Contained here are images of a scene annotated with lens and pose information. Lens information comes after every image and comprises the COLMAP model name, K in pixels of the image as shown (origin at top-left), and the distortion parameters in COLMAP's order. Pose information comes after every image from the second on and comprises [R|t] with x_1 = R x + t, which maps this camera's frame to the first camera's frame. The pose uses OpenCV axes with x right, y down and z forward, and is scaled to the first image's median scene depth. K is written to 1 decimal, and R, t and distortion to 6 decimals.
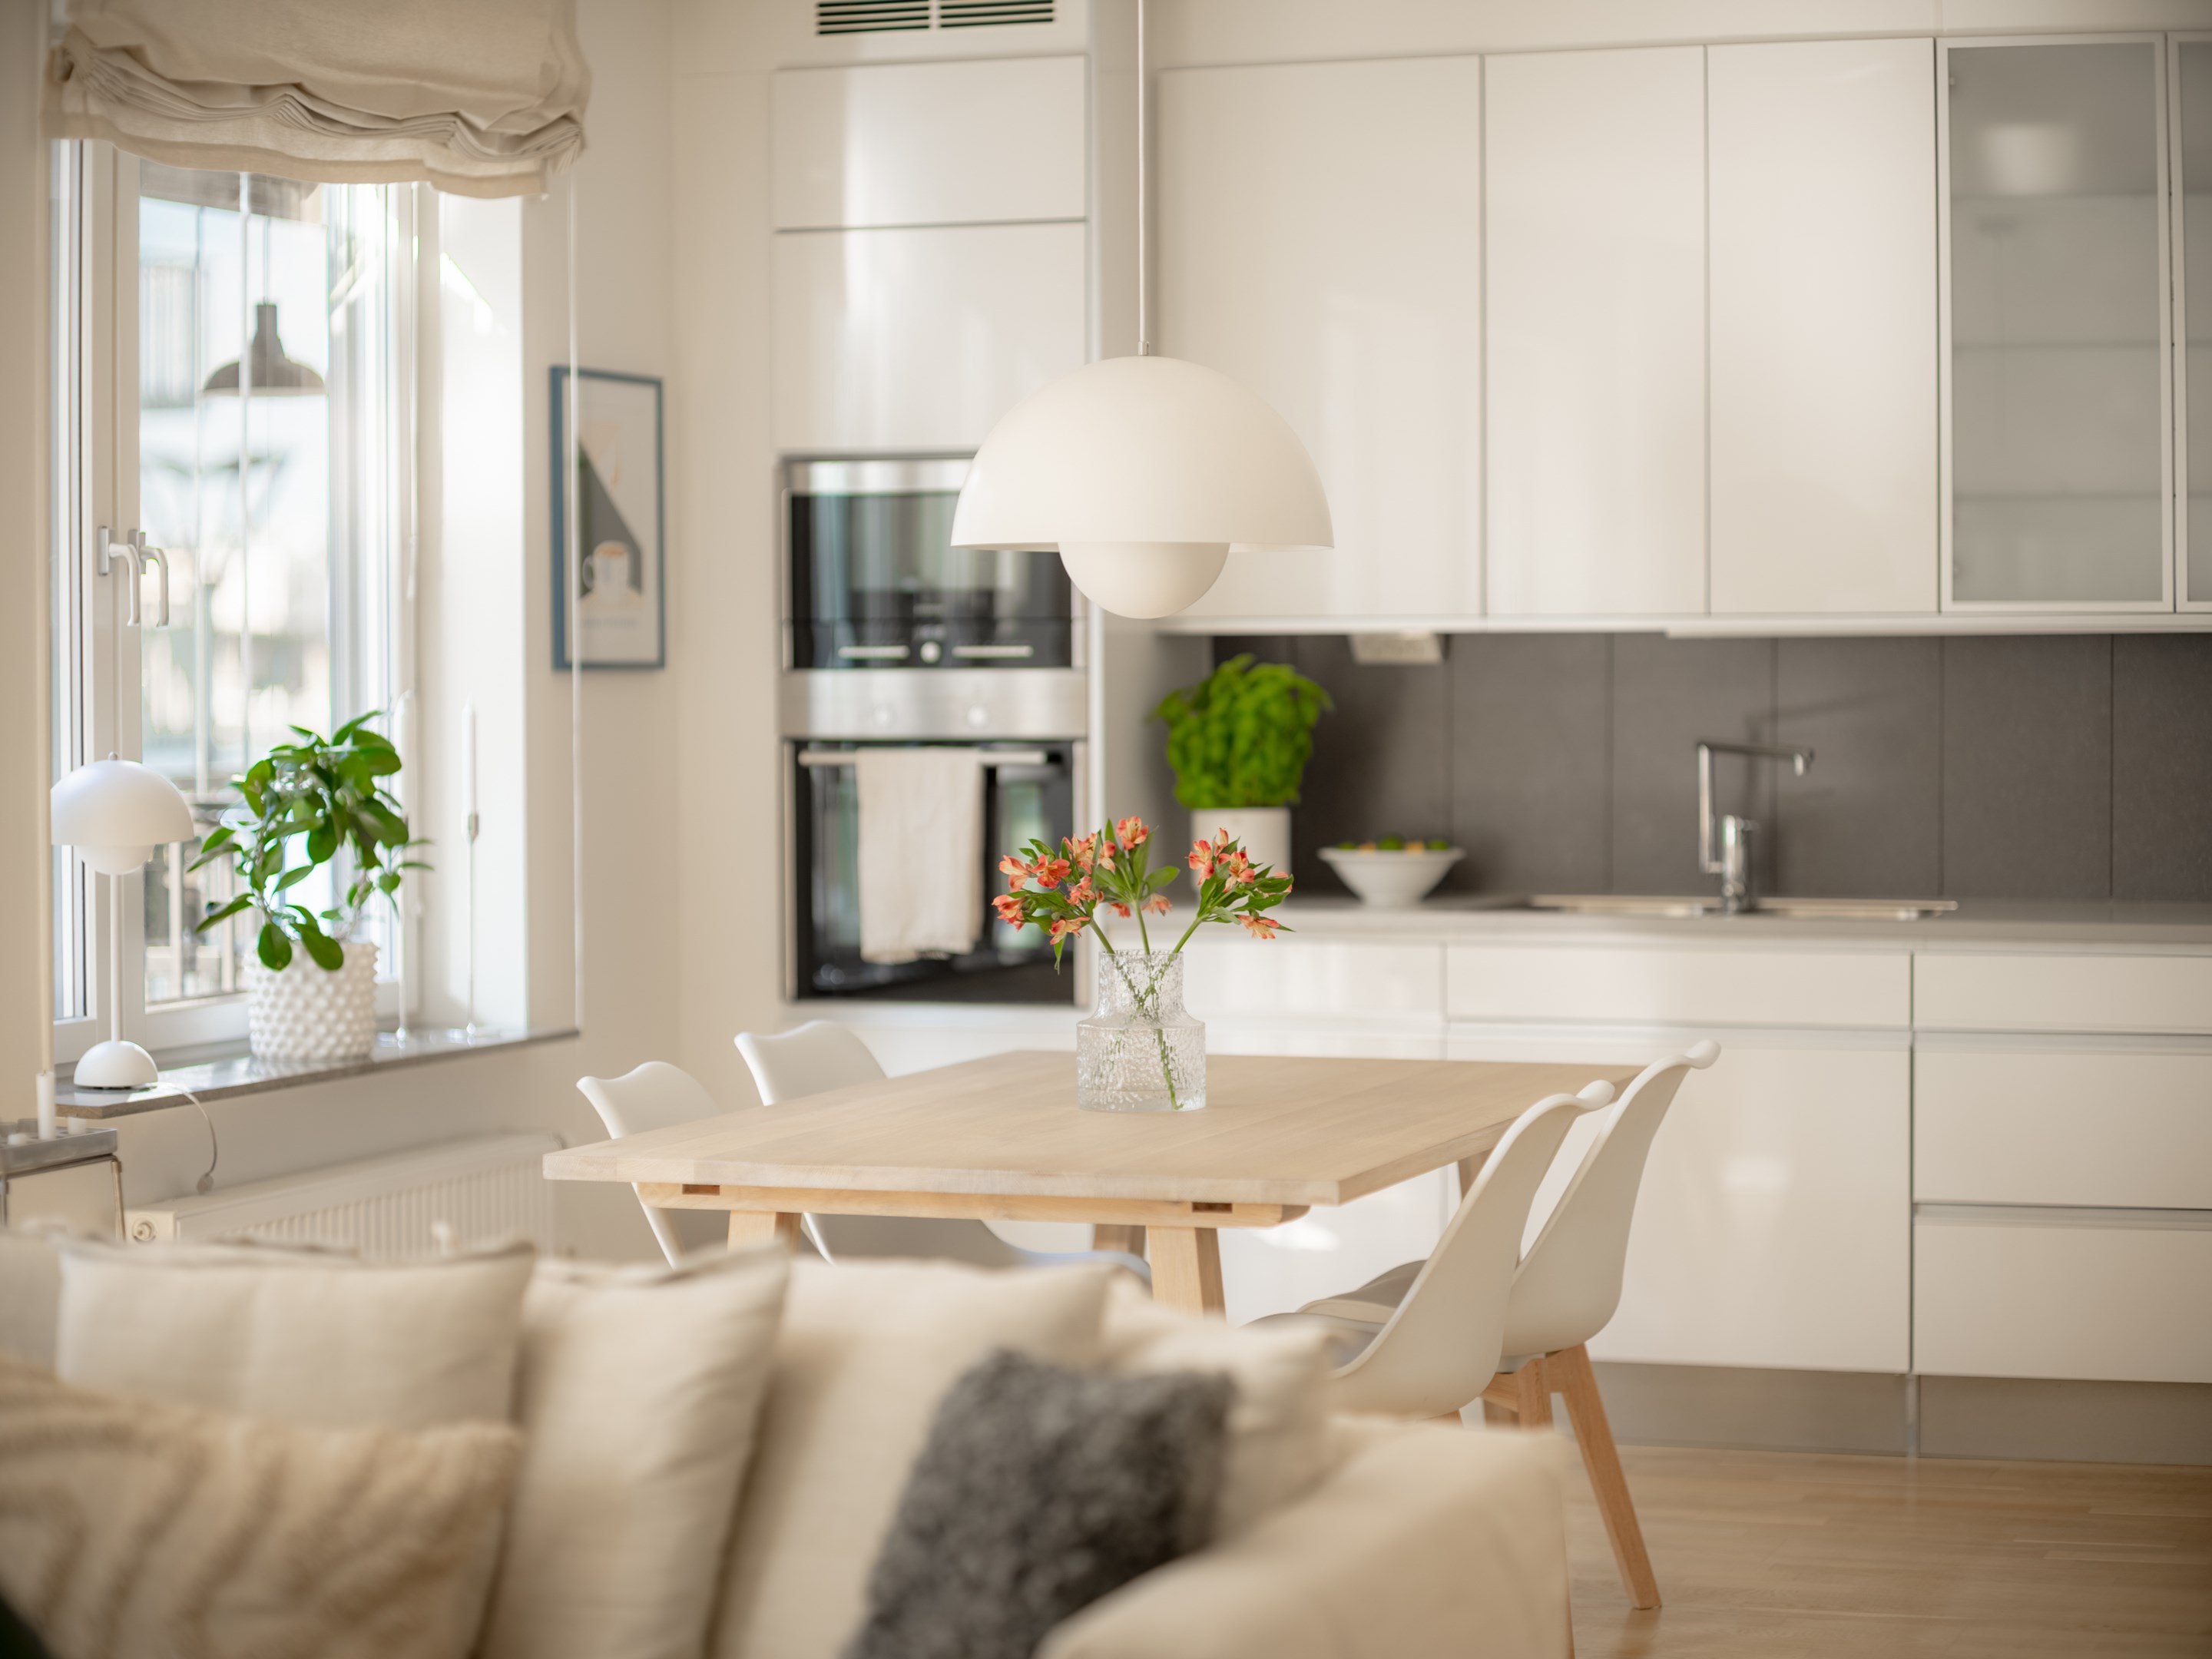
lens RADIAL K [[4704.0, 0, 1195.1], [0, 4704.0, 789.1], [0, 0, 1]] dist [-0.095791, 0.000000]
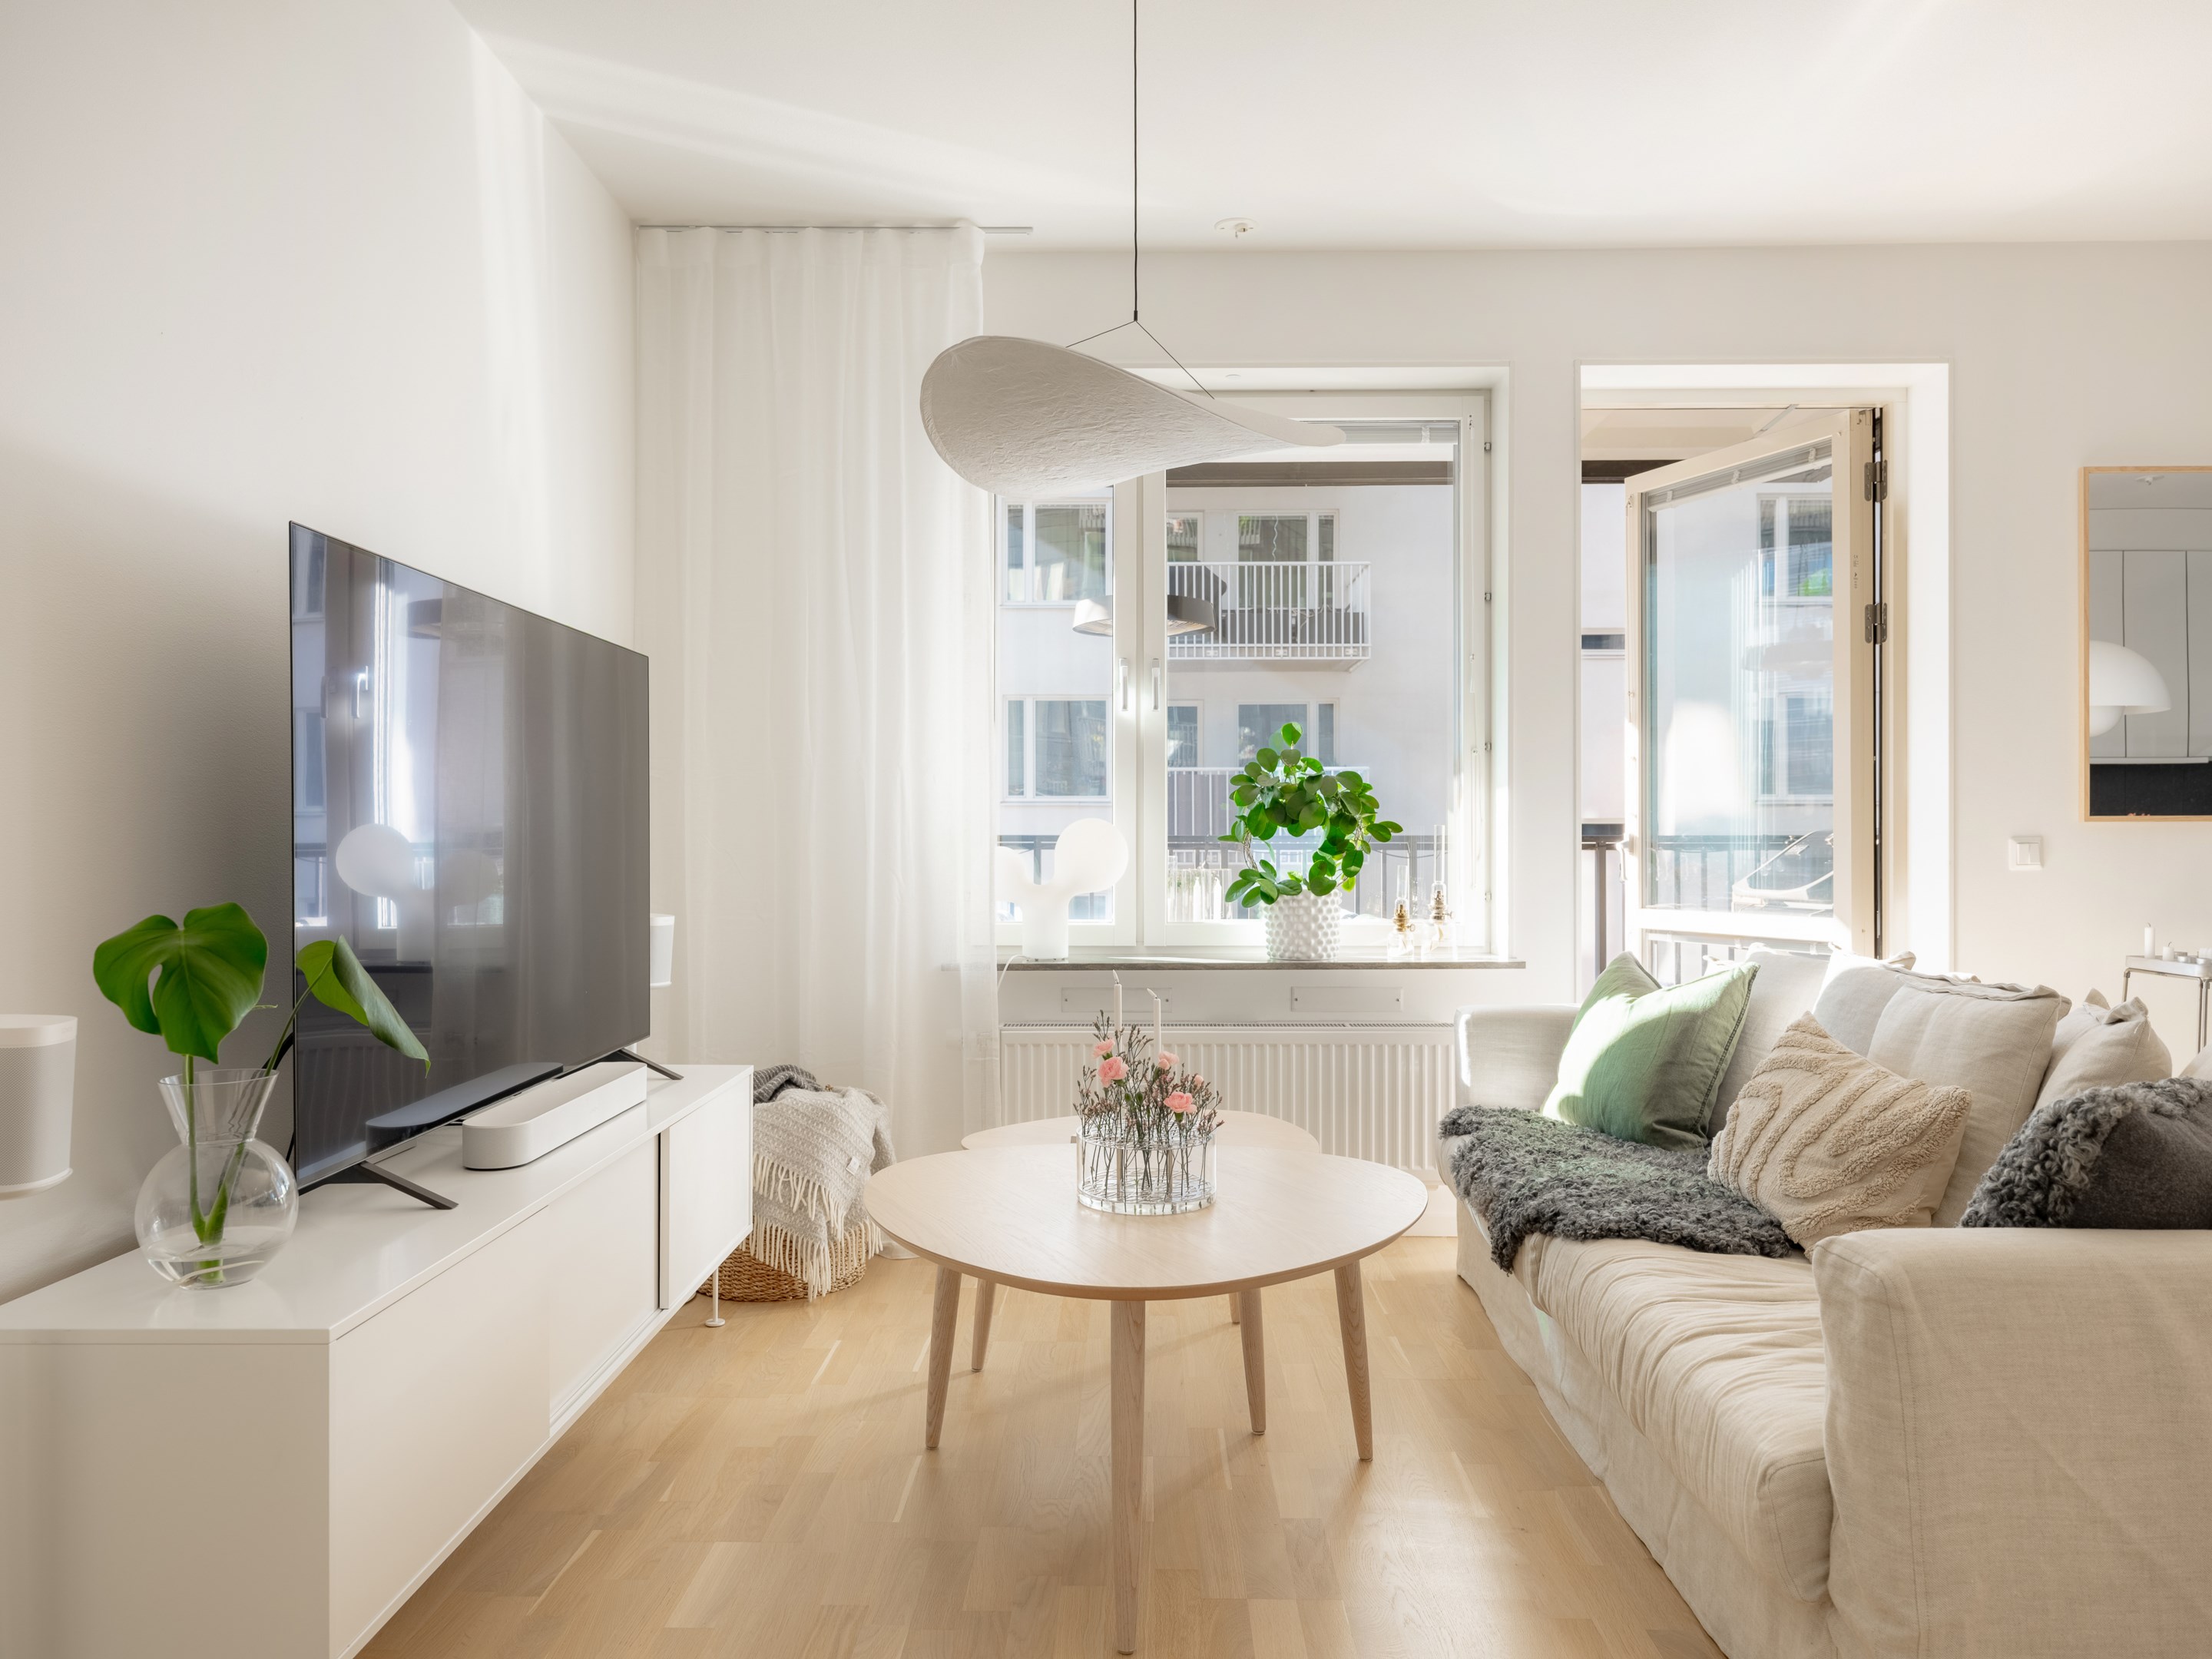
lens RADIAL K [[1554.0, 0, 1094.3], [0, 1554.0, 834.5], [0, 0, 1]] dist [0.005215, -0.003077]
pose [[0.299602, 0.003912, -0.954056, 0.157004], [-0.026646, 0.999636, -0.004268, 0.027503], [0.953692, 0.026700, 0.299597, 0.268958]]
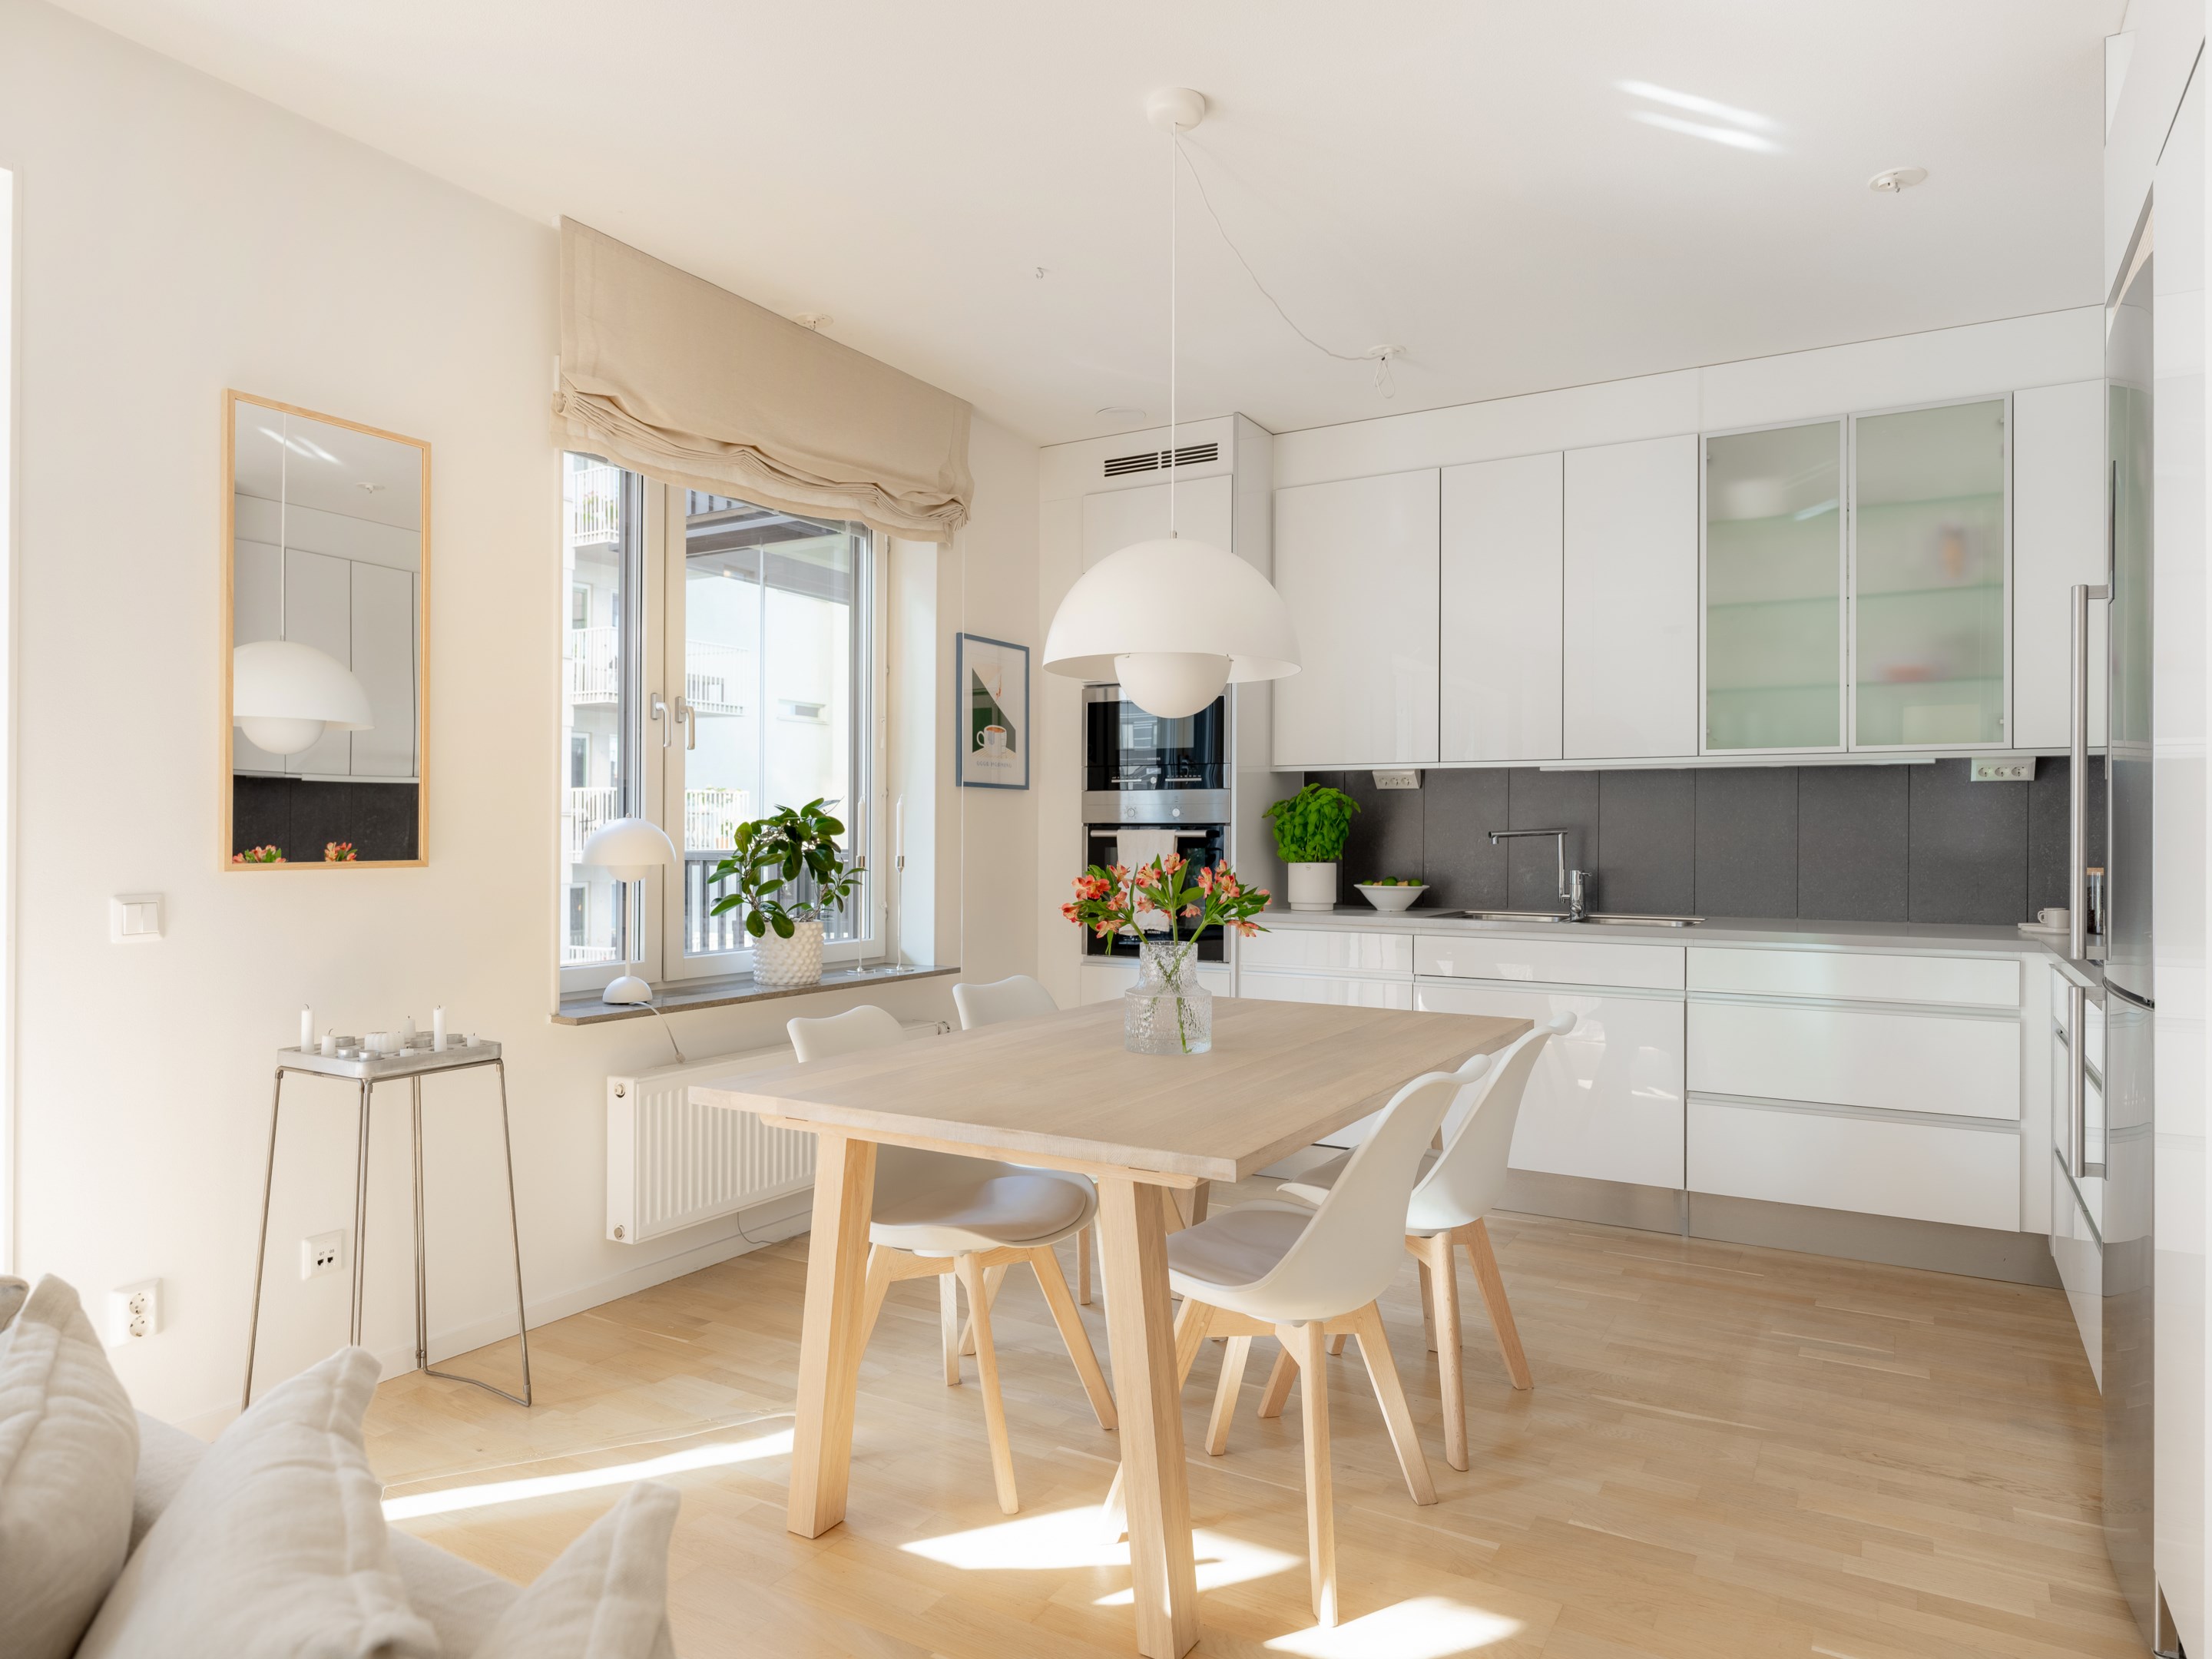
lens RADIAL K [[1366.7, 0, 1124.4], [0, 1366.7, 831.5], [0, 0, 1]] dist [0.002294, -0.004195]
pose [[0.980828, 0.008841, -0.194677, 0.045606], [-0.014554, 0.999504, -0.027935, 0.009044], [0.194333, 0.030233, 0.980470, 0.447748]]
